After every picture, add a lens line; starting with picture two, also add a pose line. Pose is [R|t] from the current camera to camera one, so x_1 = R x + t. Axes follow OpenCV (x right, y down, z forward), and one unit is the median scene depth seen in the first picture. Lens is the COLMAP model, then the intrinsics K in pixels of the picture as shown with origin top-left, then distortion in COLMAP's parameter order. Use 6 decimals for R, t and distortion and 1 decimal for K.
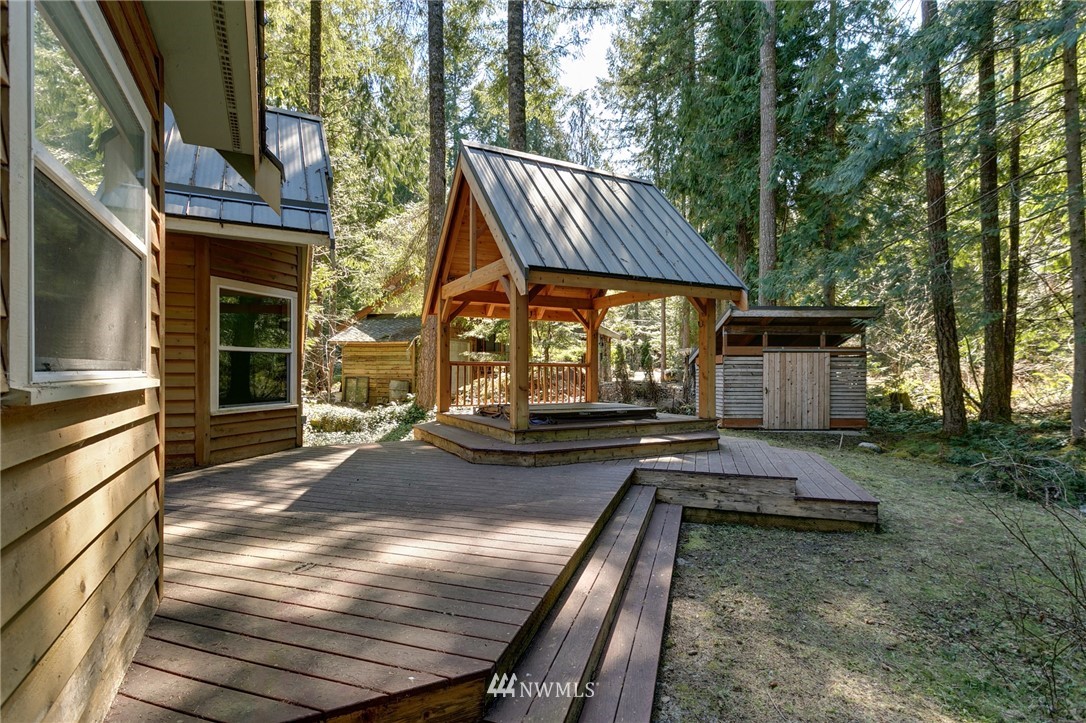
lens RADIAL K [[515.4, 0, 509.9], [0, 515.4, 366.6], [0, 0, 1]] dist [-0.001062, 0.000066]
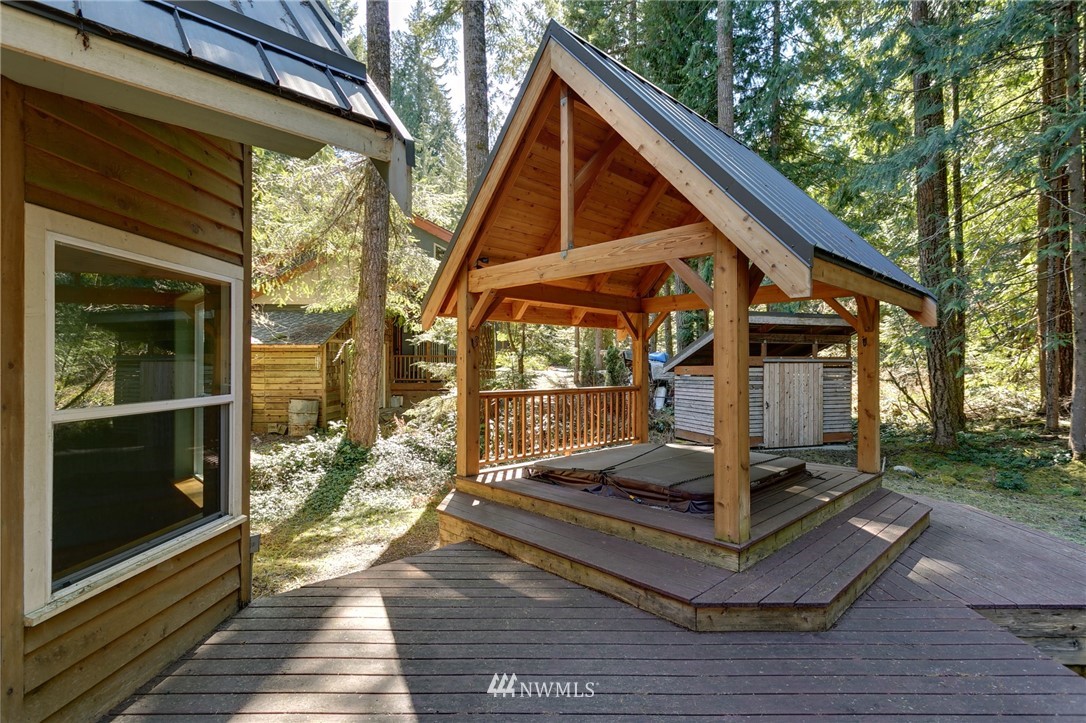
lens RADIAL K [[518.4, 0, 537.8], [0, 518.4, 356.7], [0, 0, 1]] dist [0.000494, 0.000406]
pose [[0.945194, -0.000395, 0.326510, -0.179817], [0.001757, 0.999991, -0.003875, -0.036009], [-0.326506, 0.004236, 0.945186, 0.274568]]
